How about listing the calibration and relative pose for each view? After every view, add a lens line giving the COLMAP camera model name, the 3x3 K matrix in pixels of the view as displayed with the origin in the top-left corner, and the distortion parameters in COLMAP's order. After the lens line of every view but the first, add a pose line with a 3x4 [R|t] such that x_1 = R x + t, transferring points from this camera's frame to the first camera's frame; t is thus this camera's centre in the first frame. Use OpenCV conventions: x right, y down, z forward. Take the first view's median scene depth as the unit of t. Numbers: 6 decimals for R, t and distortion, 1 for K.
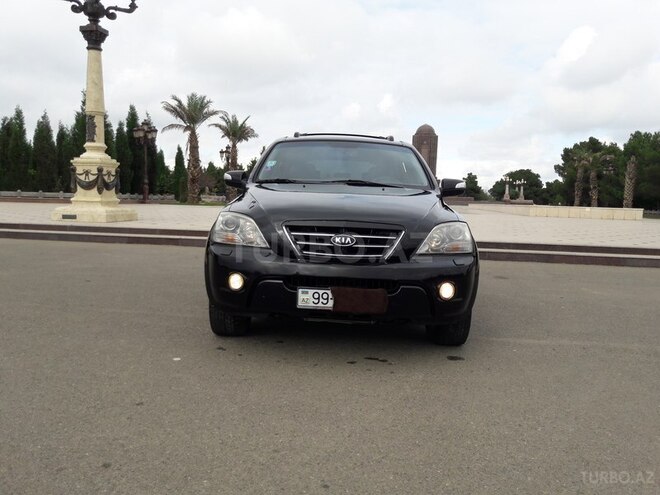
lens RADIAL K [[549.2, 0, 330.0], [0, 549.2, 247.5], [0, 0, 1]] dist [-0.004367, -0.031851]
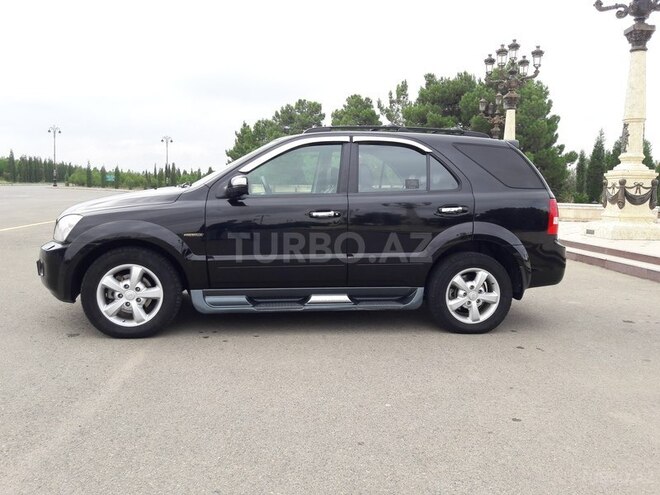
lens RADIAL K [[549.2, 0, 330.0], [0, 549.2, 247.5], [0, 0, 1]] dist [-0.004367, -0.031851]
pose [[0.167281, 0.061302, -0.984002, 0.395890], [-0.102917, 0.993698, 0.044410, -0.023506], [0.980523, 0.093841, 0.172536, 0.368621]]
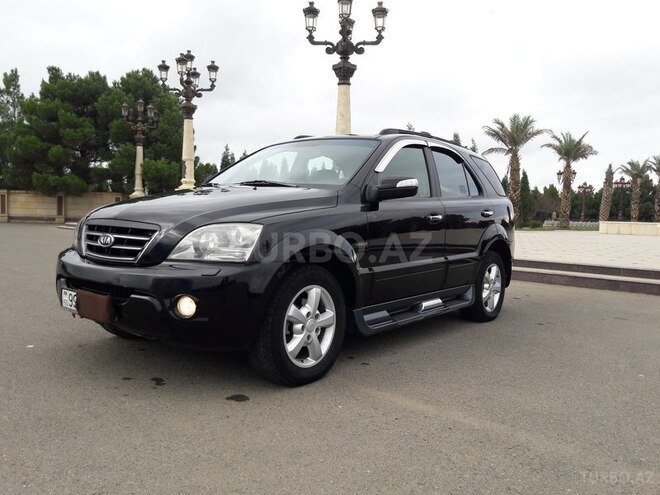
lens RADIAL K [[549.4, 0, 330.0], [0, 549.4, 247.5], [0, 0, 1]] dist [0.003855, -0.012486]
pose [[0.793637, 0.019996, -0.608064, 0.222498], [-0.050425, 0.998183, -0.032989, 0.002476], [0.606299, 0.056843, 0.793203, 0.126394]]
